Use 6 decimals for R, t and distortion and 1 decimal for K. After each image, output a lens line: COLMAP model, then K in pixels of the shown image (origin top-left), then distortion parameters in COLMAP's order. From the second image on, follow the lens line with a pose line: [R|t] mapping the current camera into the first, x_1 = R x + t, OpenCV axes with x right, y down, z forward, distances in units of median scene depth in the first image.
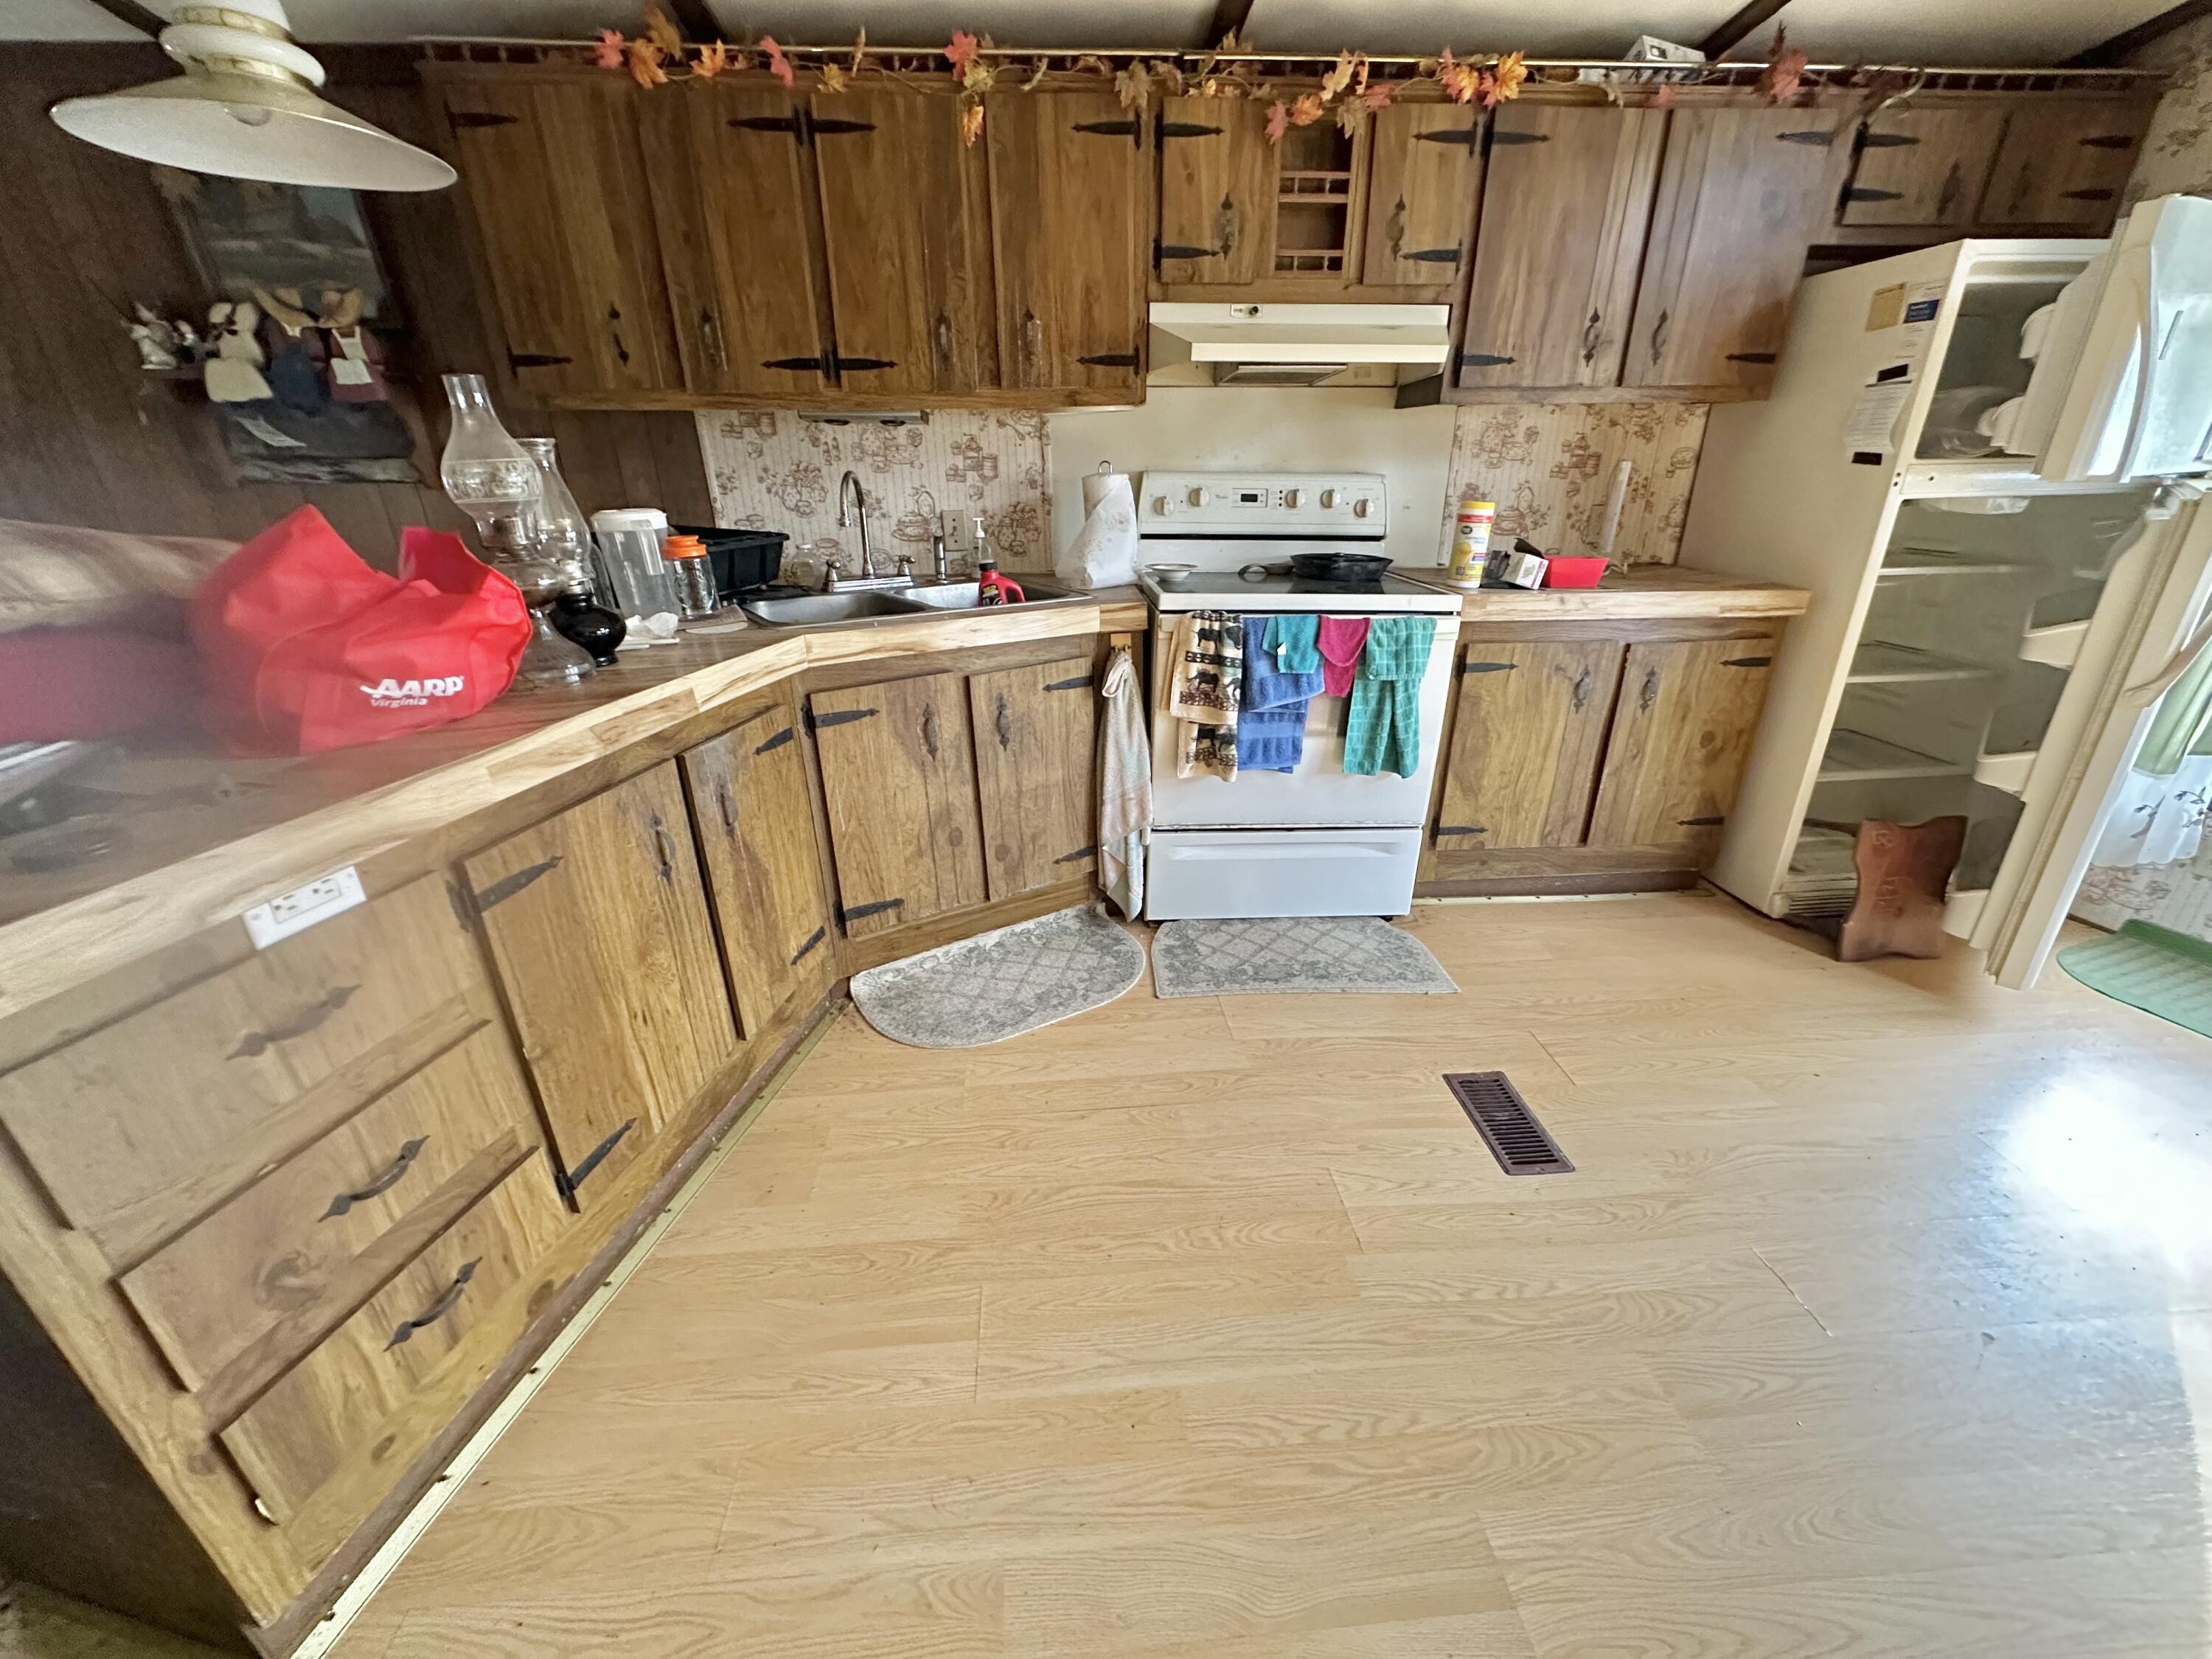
lens RADIAL K [[871.6, 0, 1103.2], [0, 871.6, 829.7], [0, 0, 1]] dist [-0.010027, -0.000565]
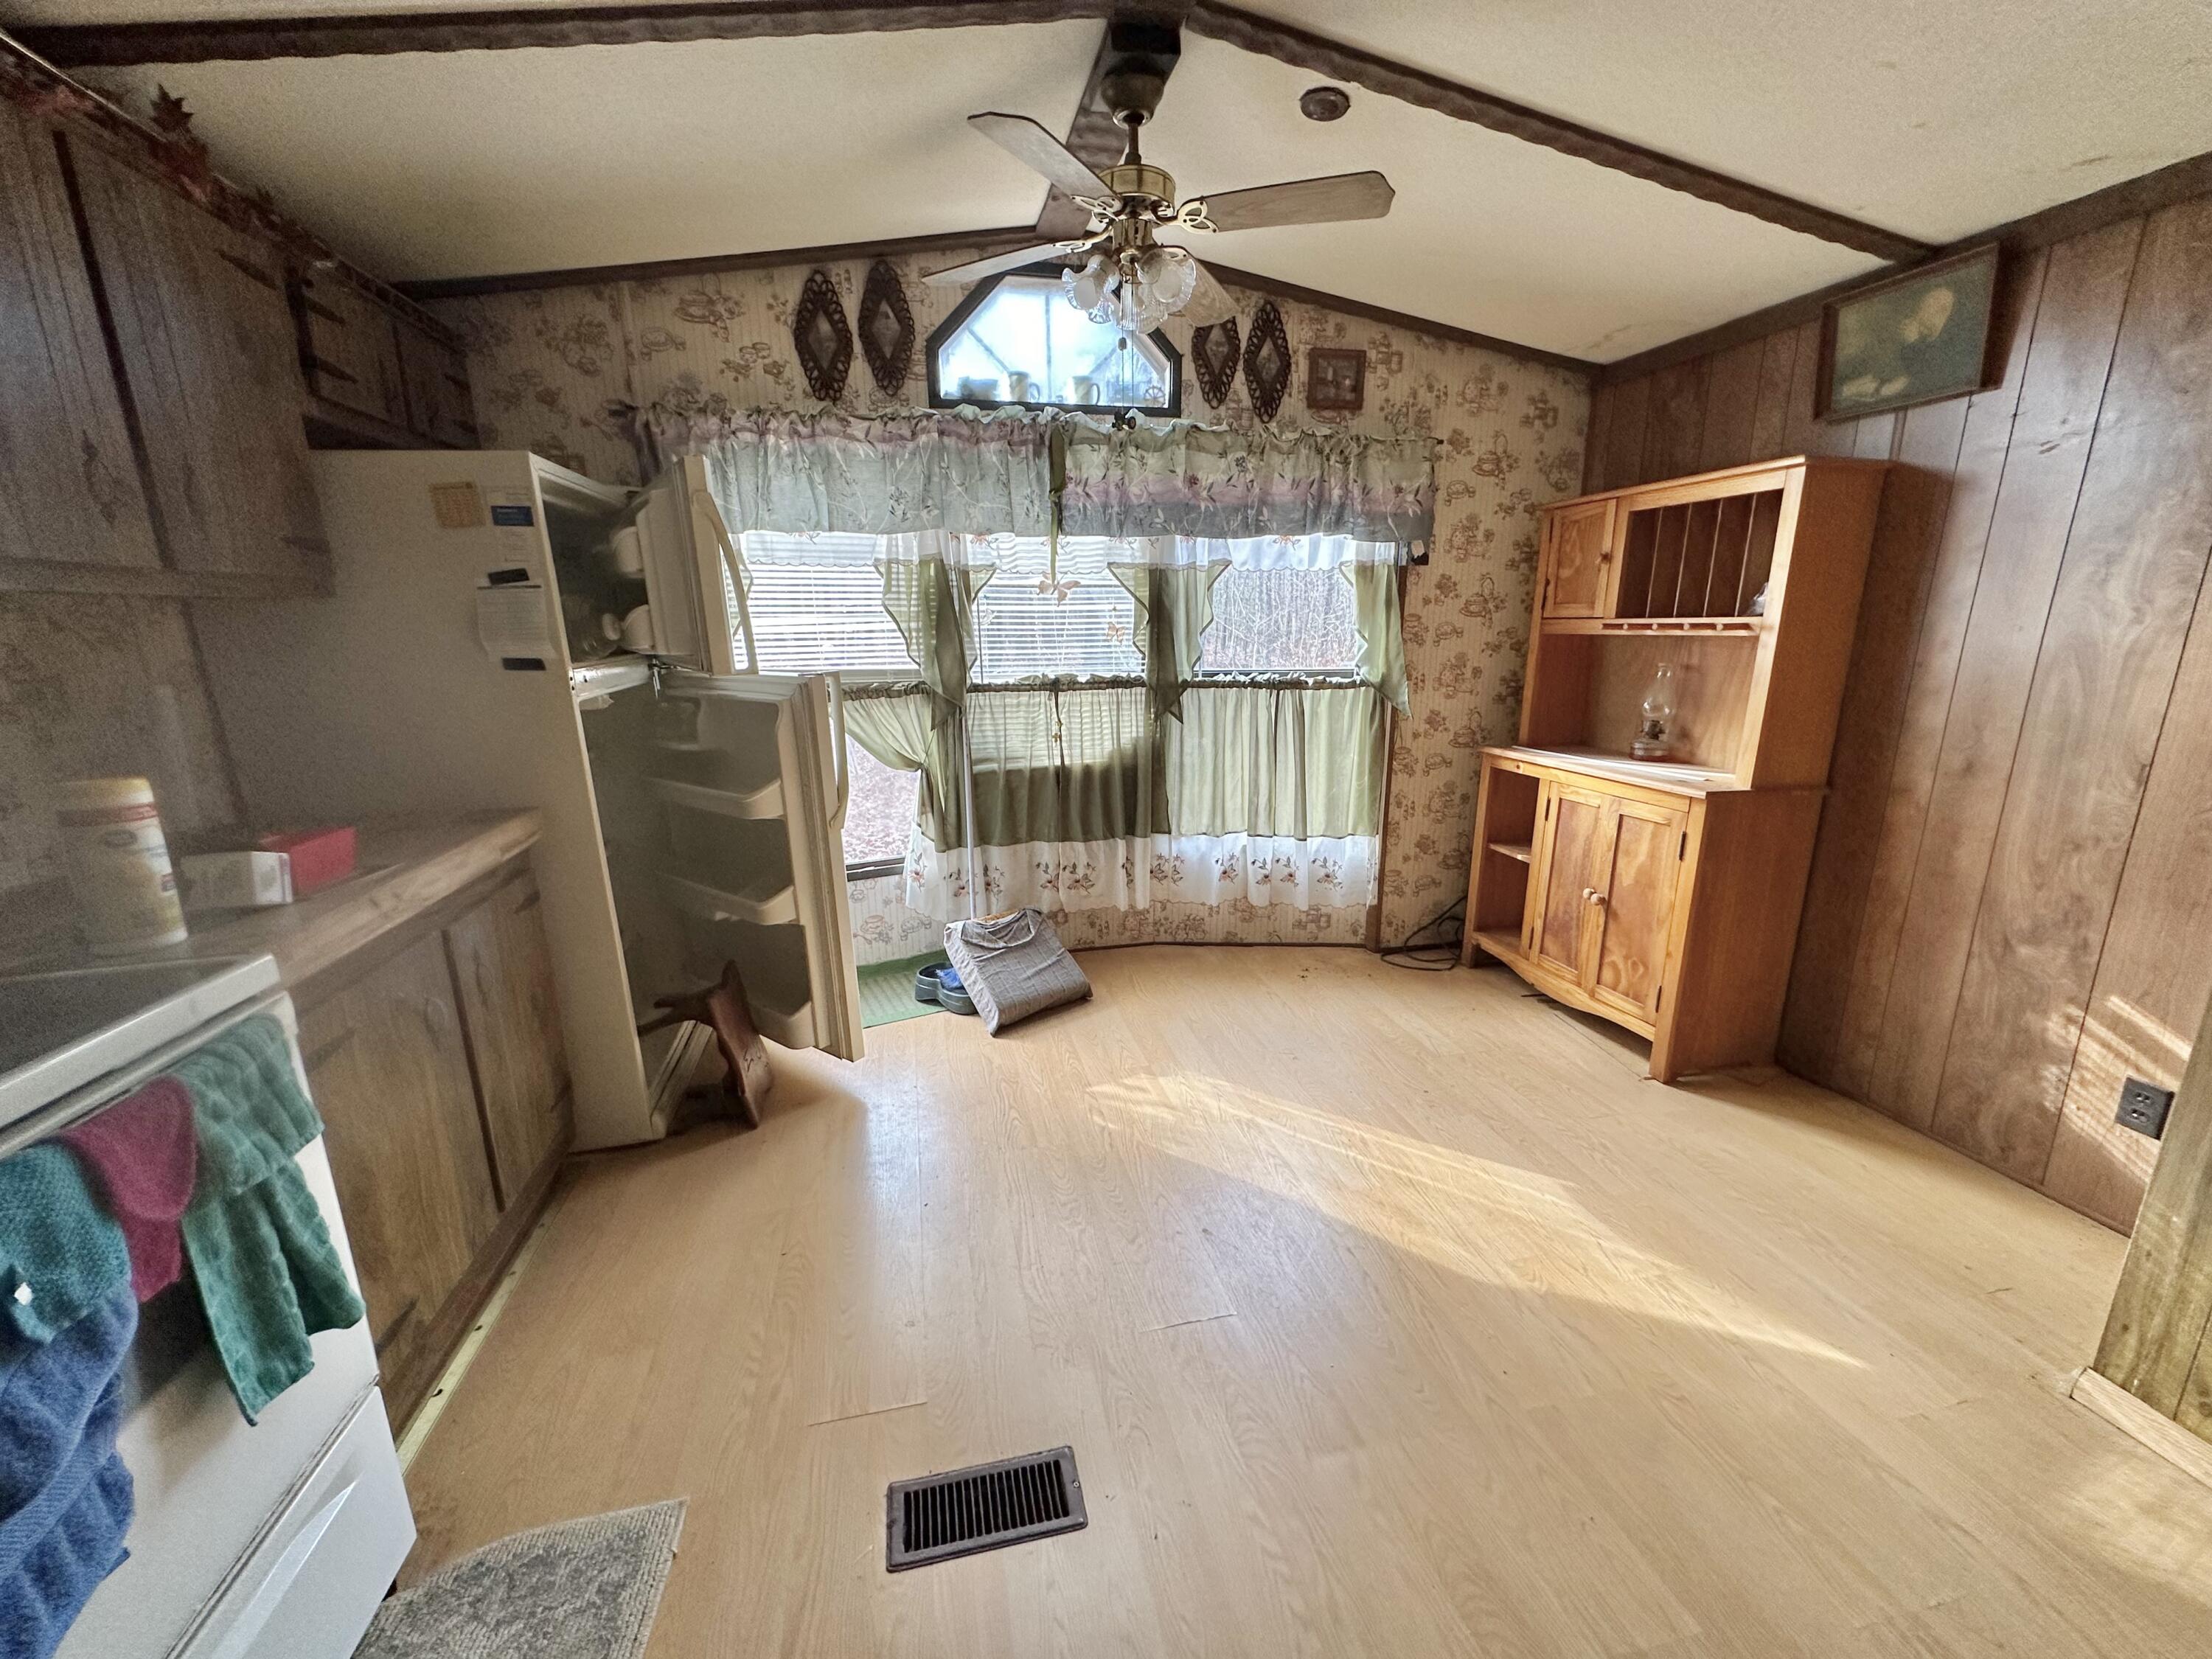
lens RADIAL K [[871.6, 0, 1102.2], [0, 871.6, 831.8], [0, 0, 1]] dist [-0.010027, -0.000565]
pose [[-0.149467, -0.217239, 0.964607, -0.118458], [0.408544, 0.874828, 0.260324, -0.268508], [-0.900418, 0.432994, -0.042006, 0.574968]]
